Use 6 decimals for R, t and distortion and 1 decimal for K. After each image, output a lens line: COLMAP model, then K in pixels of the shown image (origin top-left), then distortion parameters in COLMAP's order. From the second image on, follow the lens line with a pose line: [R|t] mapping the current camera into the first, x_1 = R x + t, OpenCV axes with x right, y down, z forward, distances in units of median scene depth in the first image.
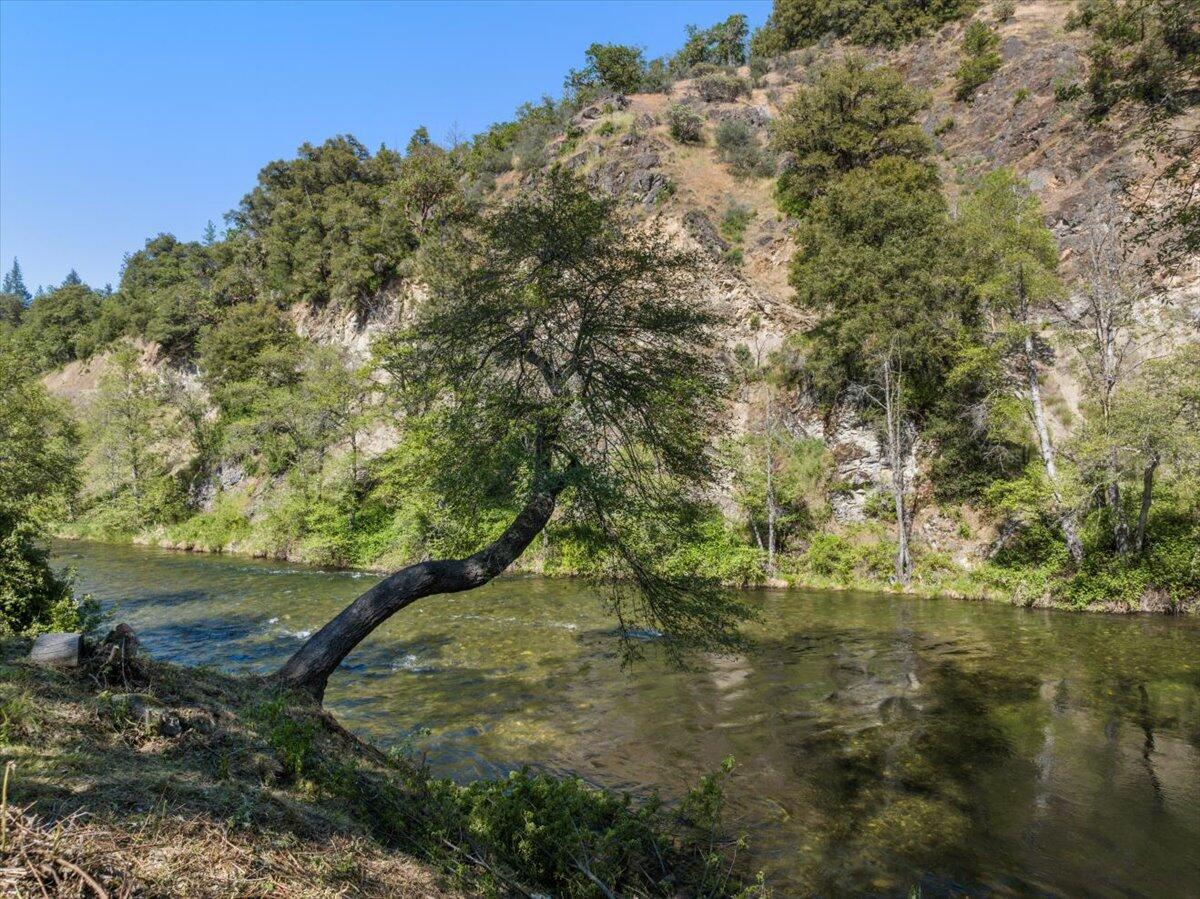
lens RADIAL K [[837.3, 0, 604.9], [0, 837.3, 444.9], [0, 0, 1]] dist [-0.056468, 0.015436]
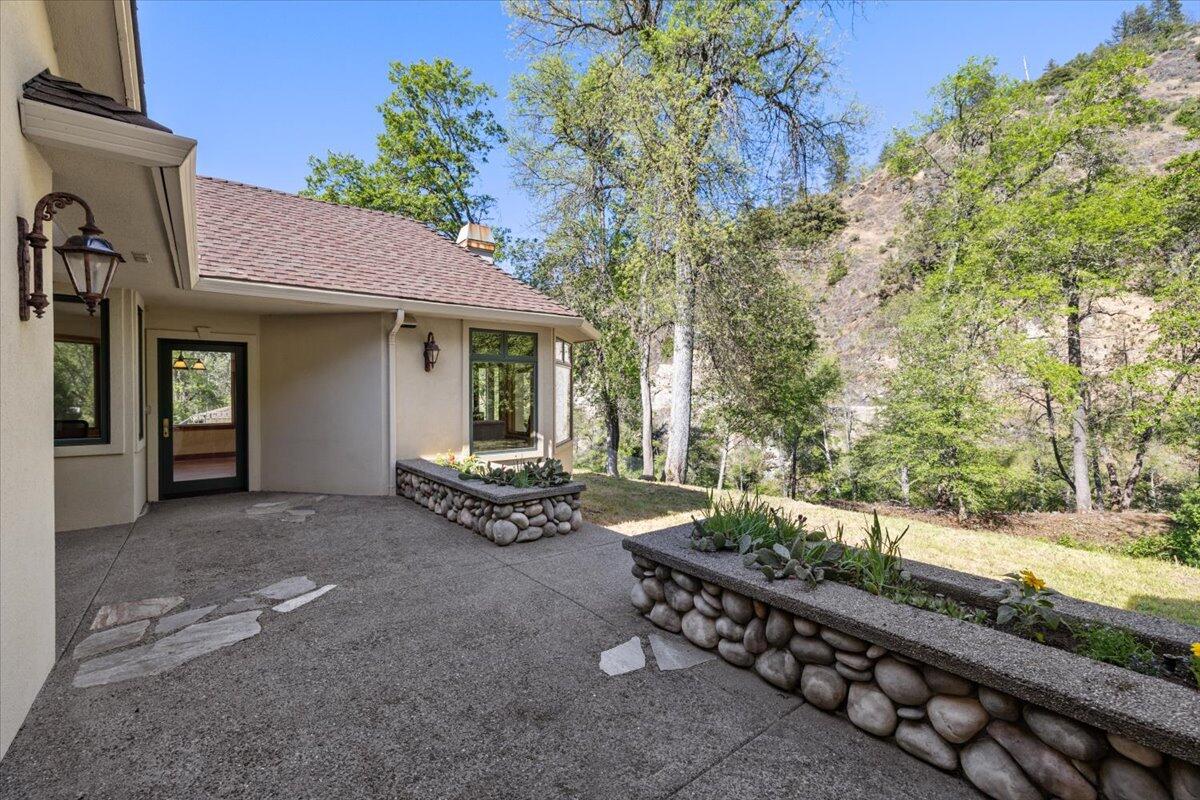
lens RADIAL K [[513.4, 0, 603.0], [0, 513.4, 397.1], [0, 0, 1]] dist [-0.000764, -0.000021]
pose [[0.996604, 0.001423, -0.082330, -0.105660], [-0.000488, 0.999935, 0.011376, -0.161452], [0.082341, -0.011297, 0.996540, -0.629562]]
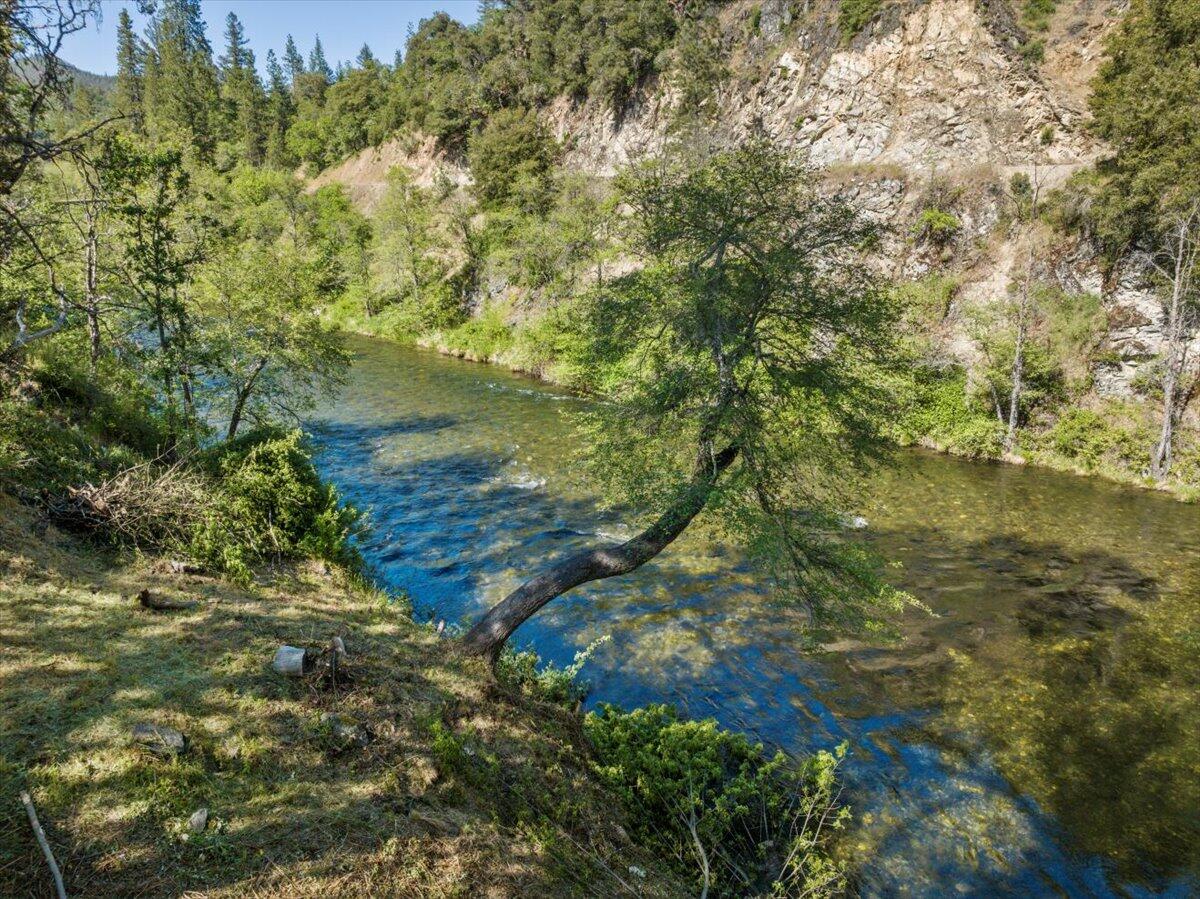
lens RADIAL K [[837.3, 0, 605.6], [0, 837.3, 450.1], [0, 0, 1]] dist [-0.056468, 0.015436]
pose [[0.948543, 0.097911, -0.301131, 0.033760], [-0.007117, 0.957345, 0.288859, -0.076981], [0.316569, -0.271852, 0.908780, -0.000591]]
